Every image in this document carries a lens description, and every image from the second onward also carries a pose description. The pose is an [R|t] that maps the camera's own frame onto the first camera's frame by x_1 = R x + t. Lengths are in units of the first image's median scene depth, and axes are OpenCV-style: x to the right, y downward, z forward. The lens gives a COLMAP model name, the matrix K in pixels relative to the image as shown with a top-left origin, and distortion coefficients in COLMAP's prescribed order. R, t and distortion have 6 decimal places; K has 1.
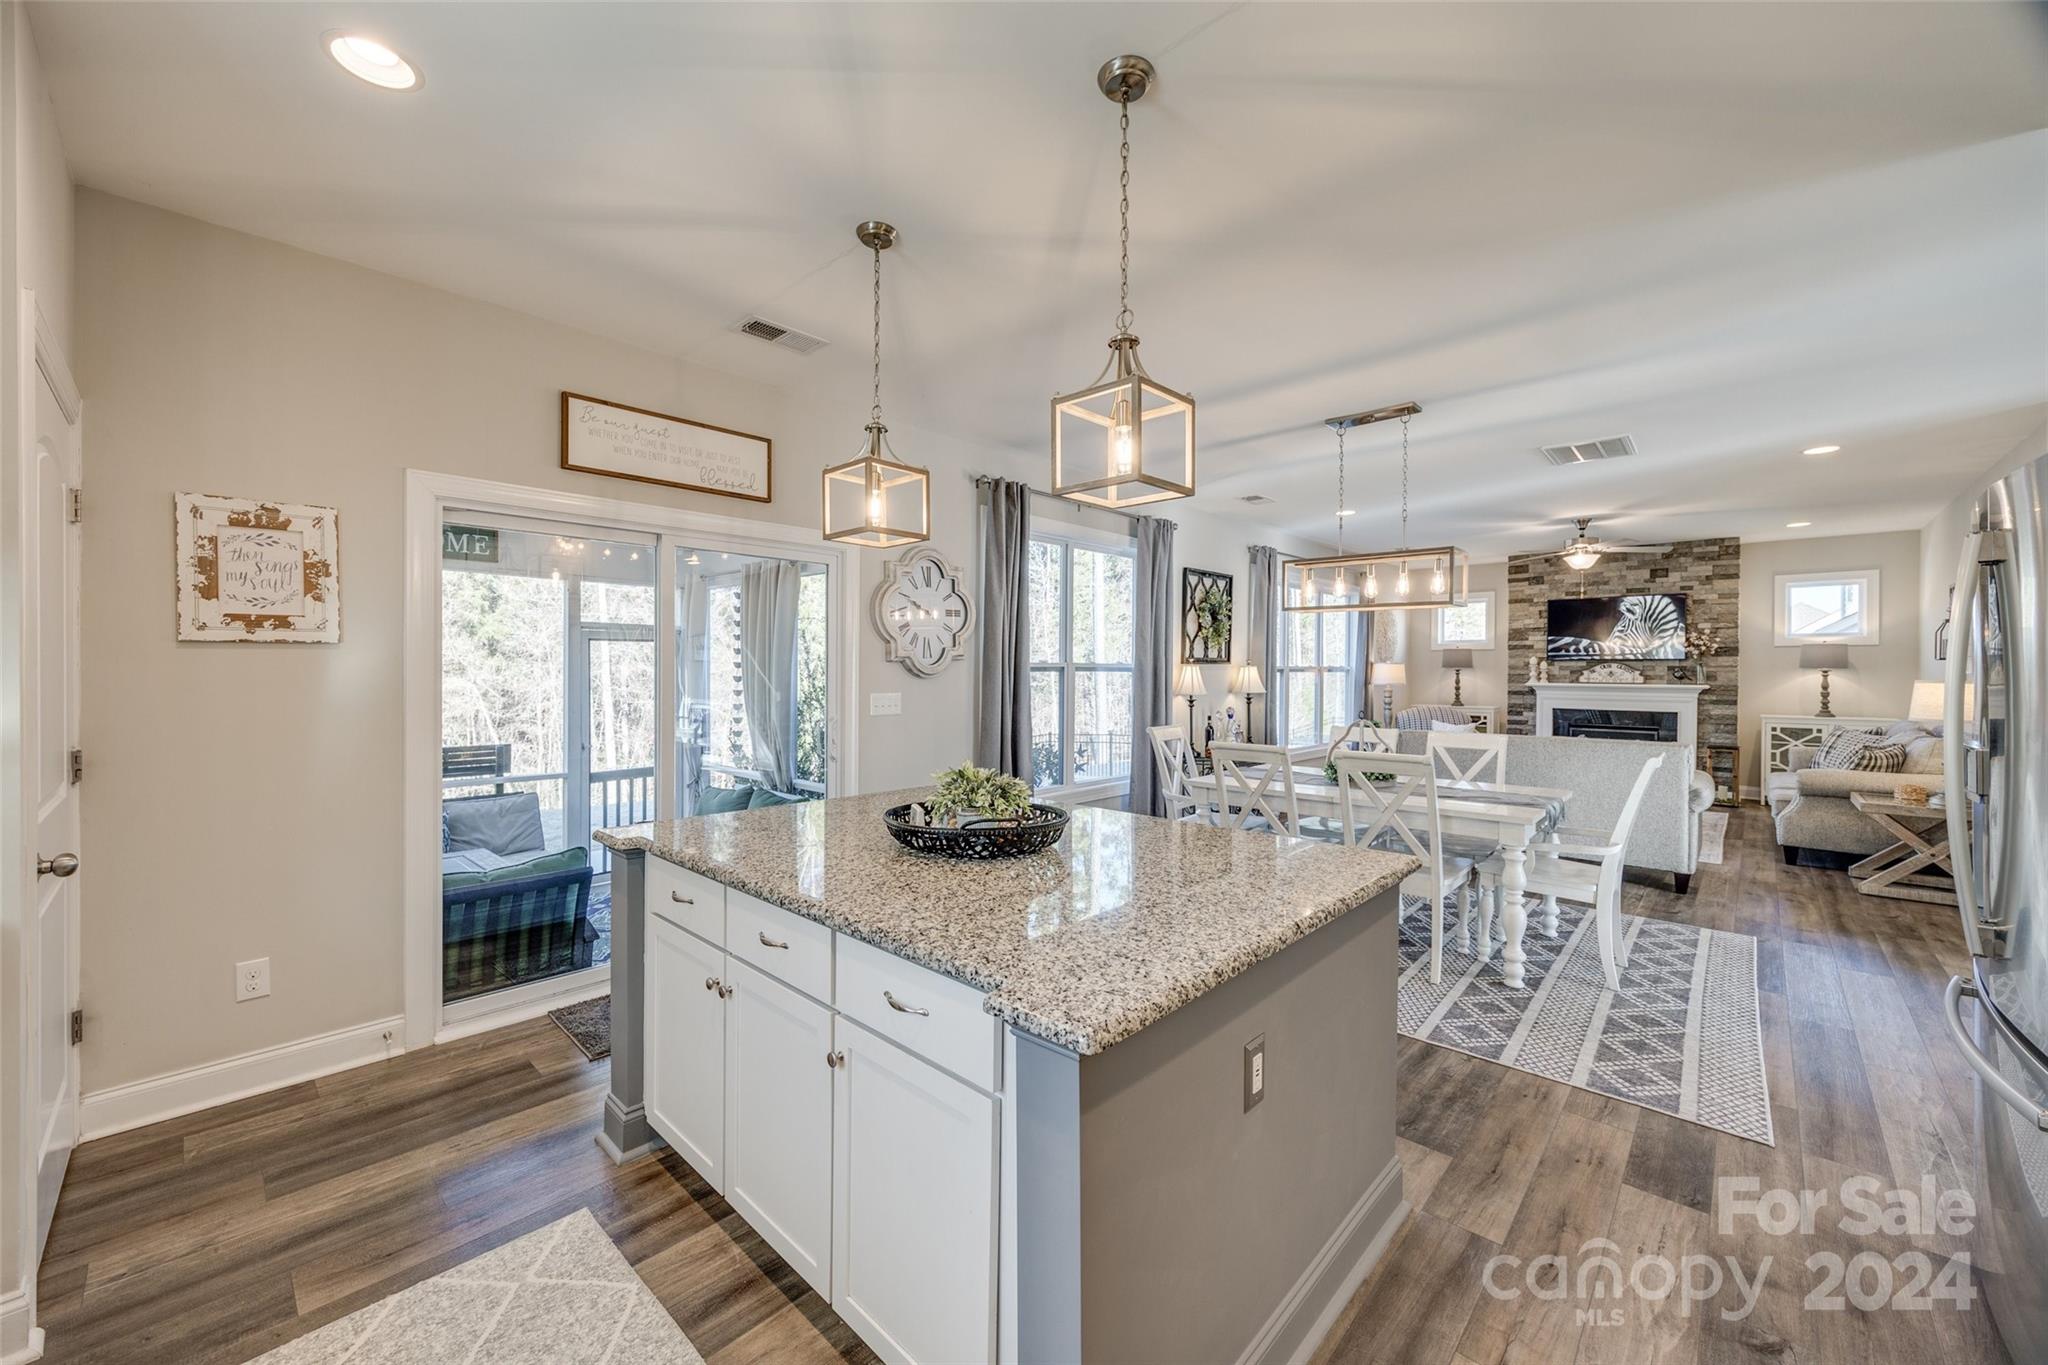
lens RADIAL K [[785.7, 0, 1016.6], [0, 785.7, 679.0], [0, 0, 1]] dist [-0.003151, -0.000389]
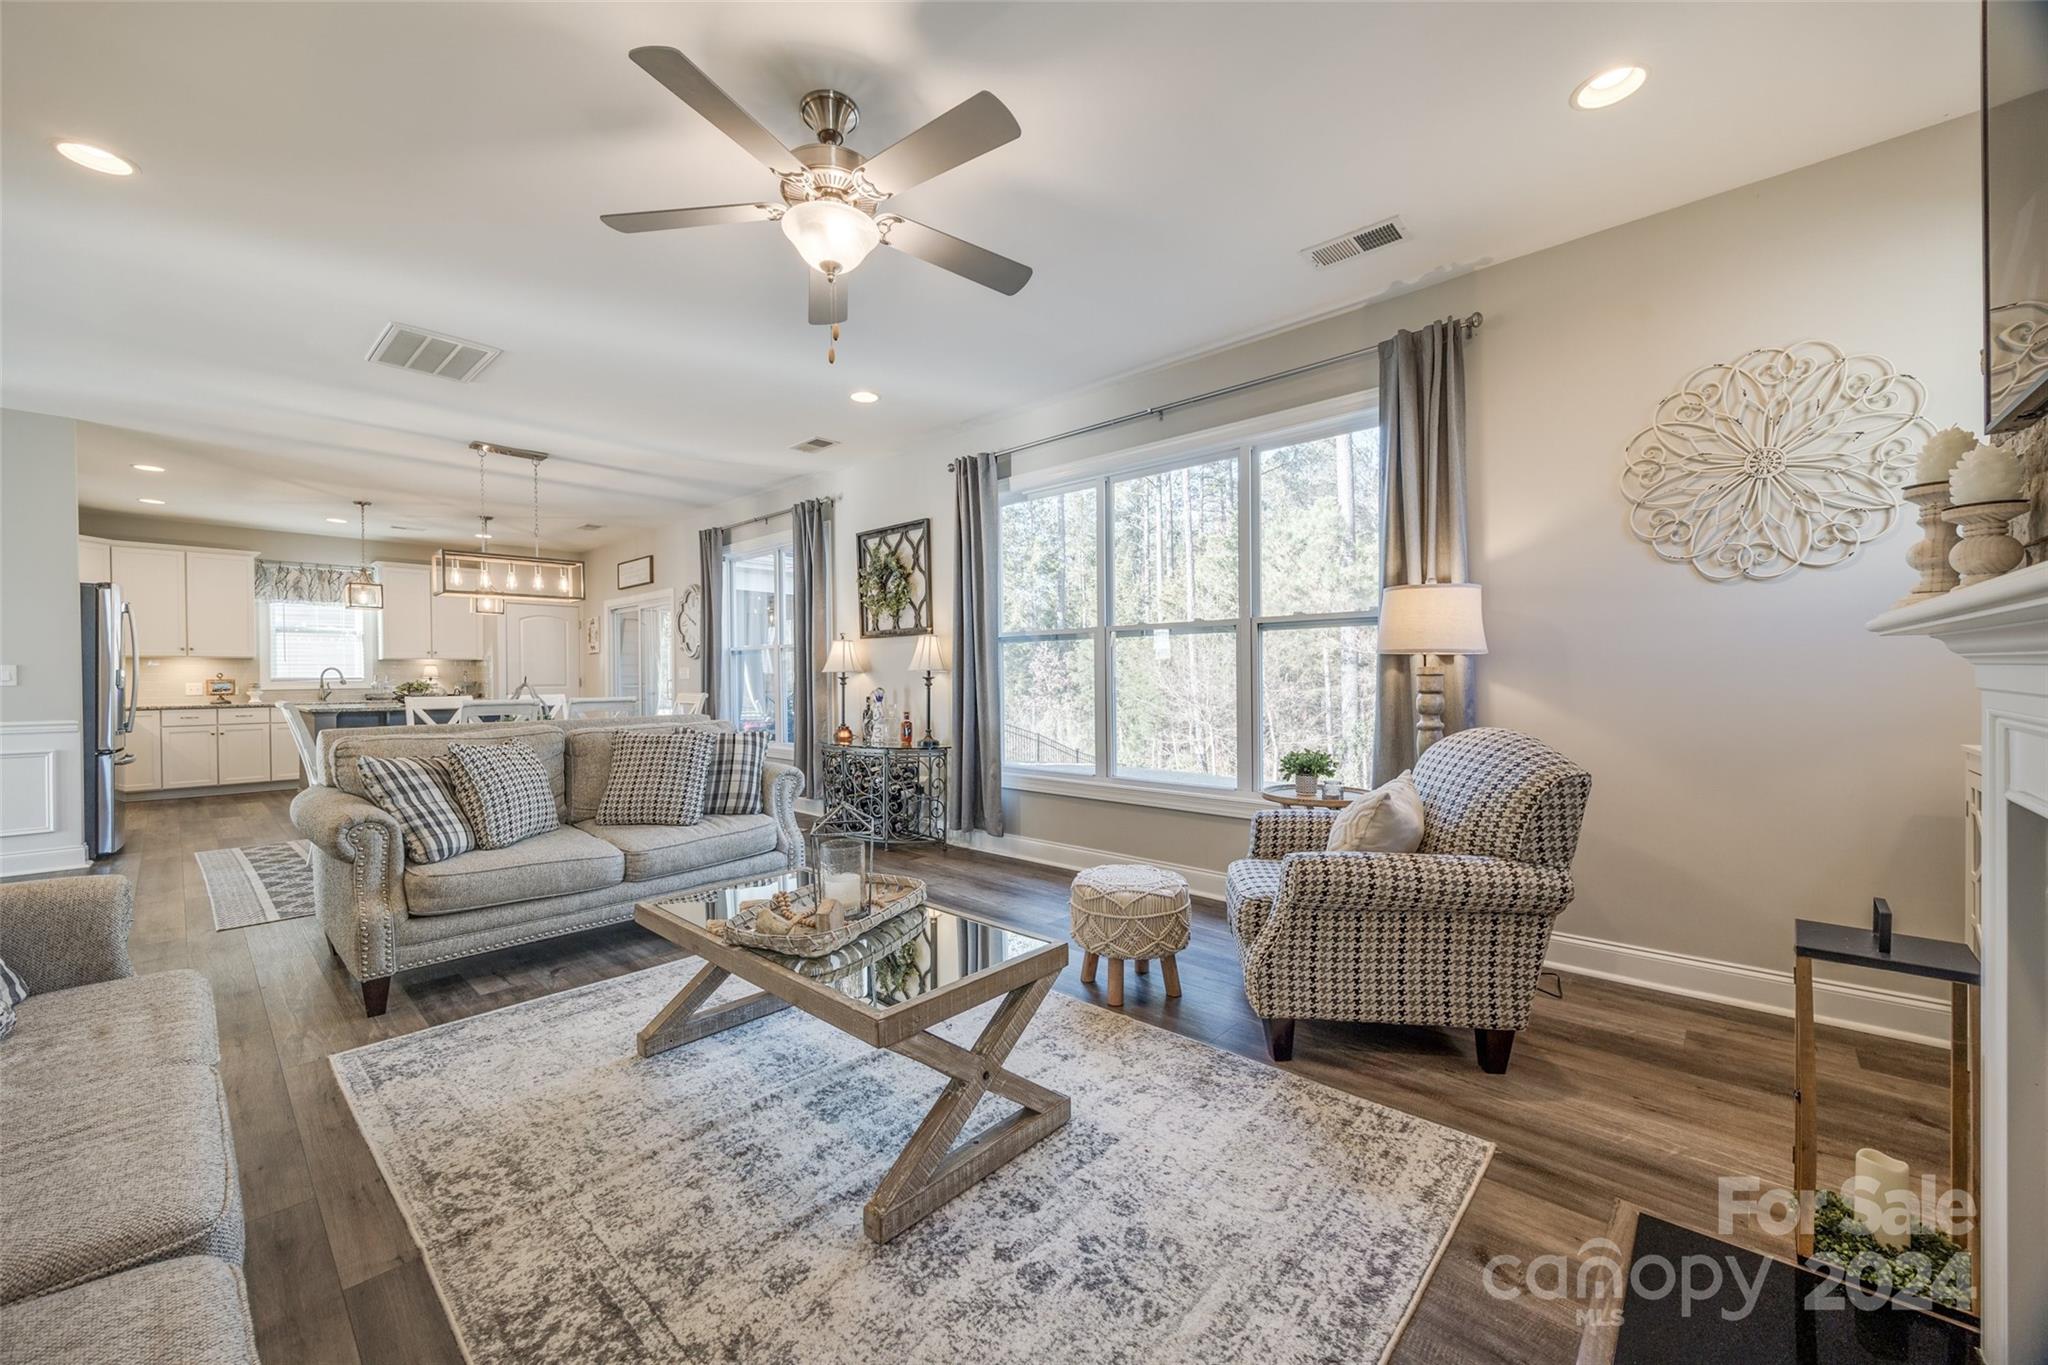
lens RADIAL K [[785.7, 0, 1002.2], [0, 785.7, 682.5], [0, 0, 1]] dist [-0.003151, -0.000389]
pose [[-0.001205, 0.005839, -0.999982, 0.901159], [-0.004367, 0.999973, 0.005844, 0.020311], [0.999990, 0.004374, -0.001179, 0.930669]]
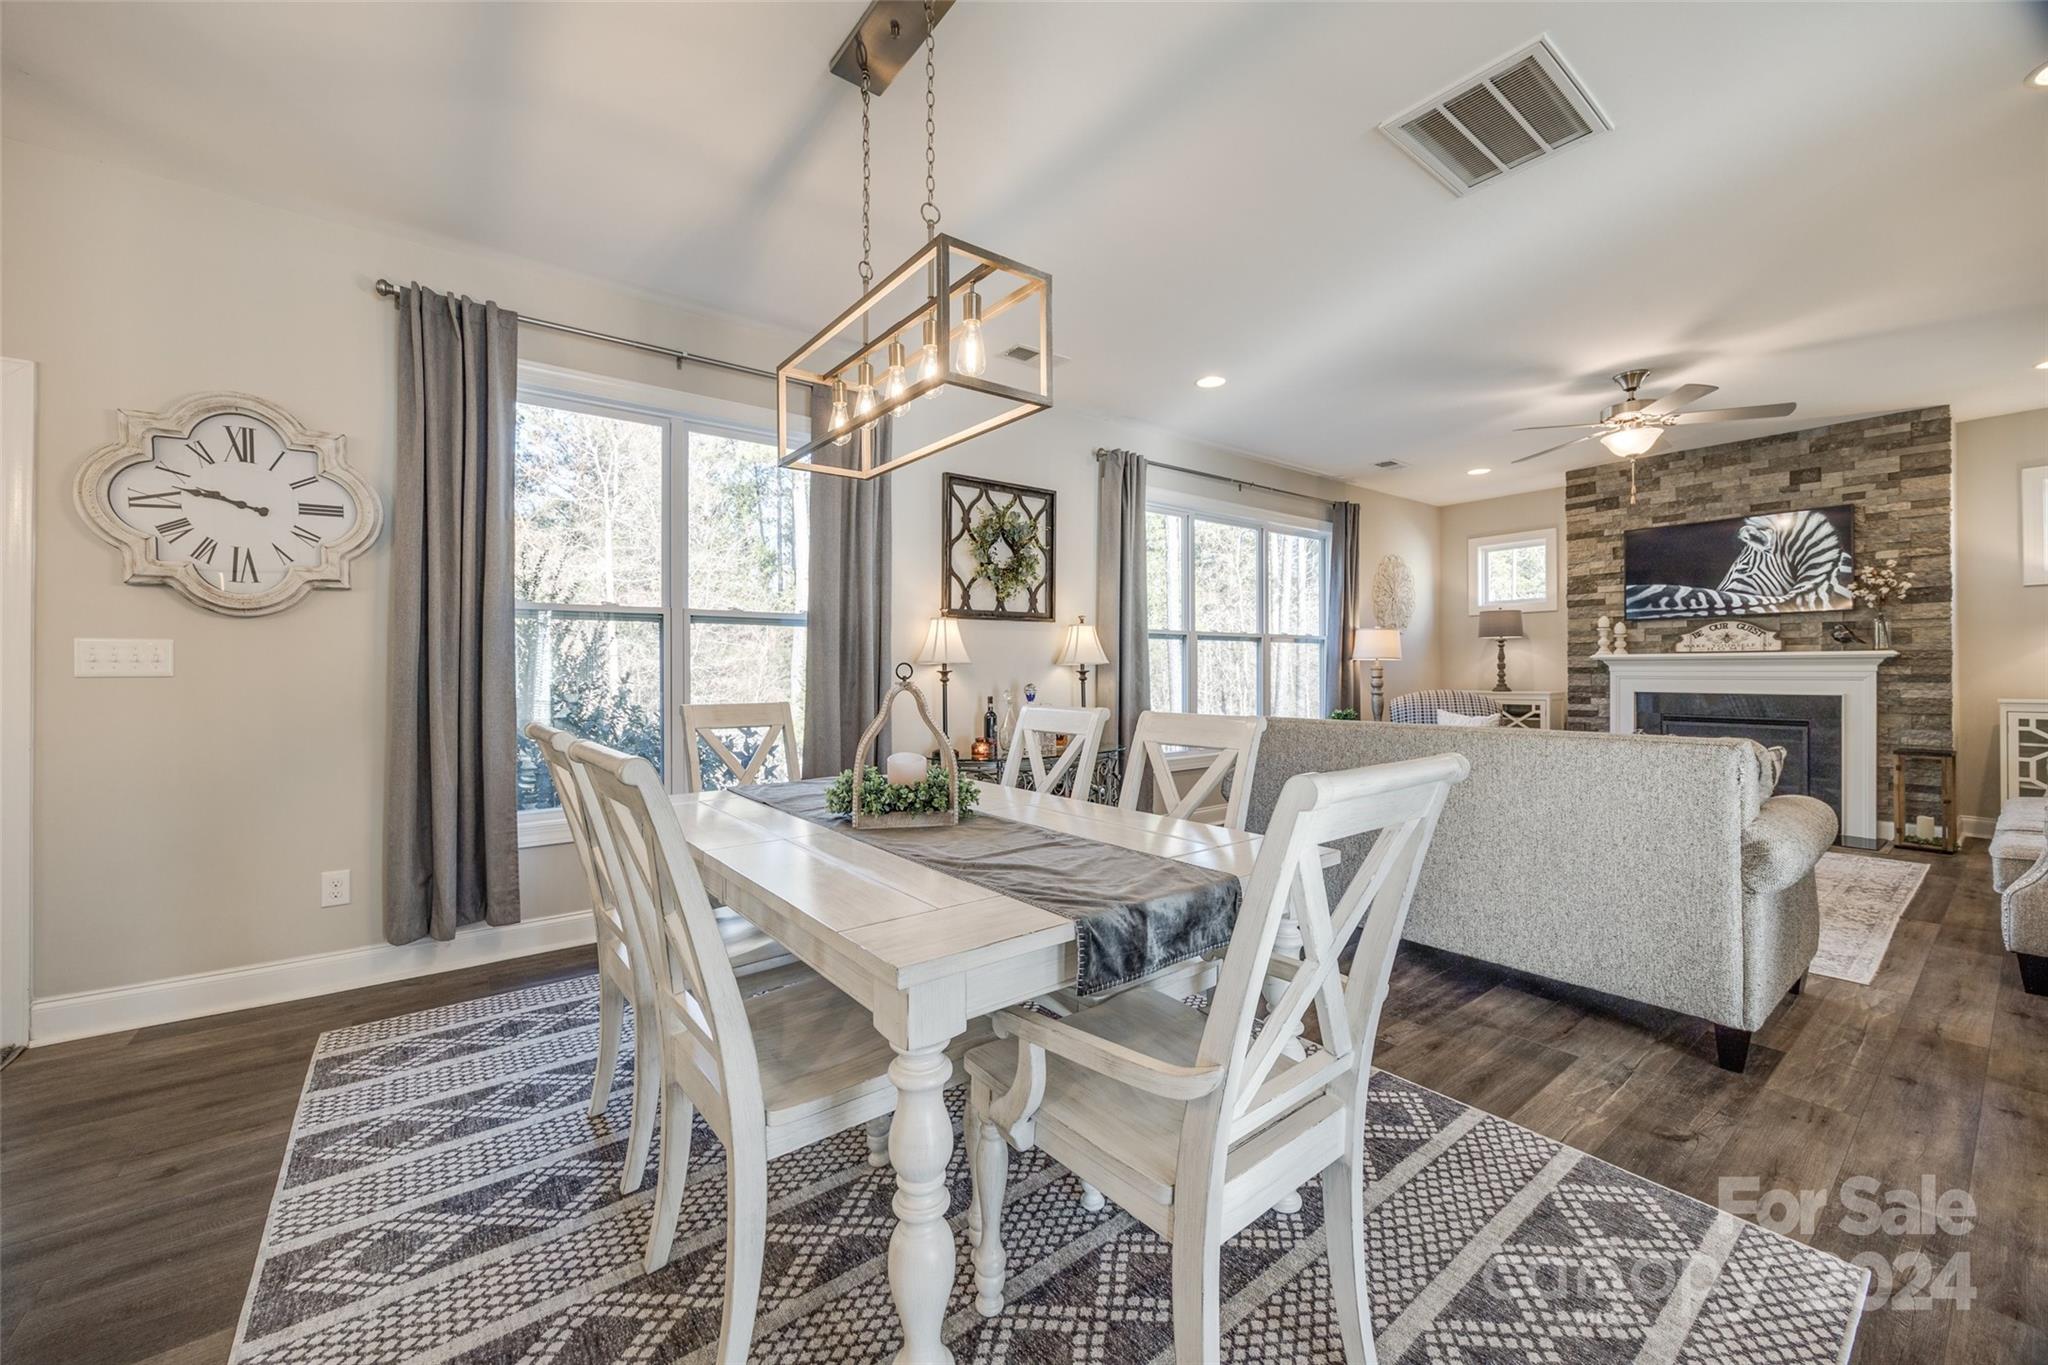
lens RADIAL K [[785.7, 0, 1014.3], [0, 785.7, 669.2], [0, 0, 1]] dist [-0.003151, -0.000389]
pose [[0.986414, -0.007629, -0.164100, 0.302670], [0.005425, 0.999889, -0.013875, 0.026974], [0.164188, 0.012797, 0.986346, 0.283586]]
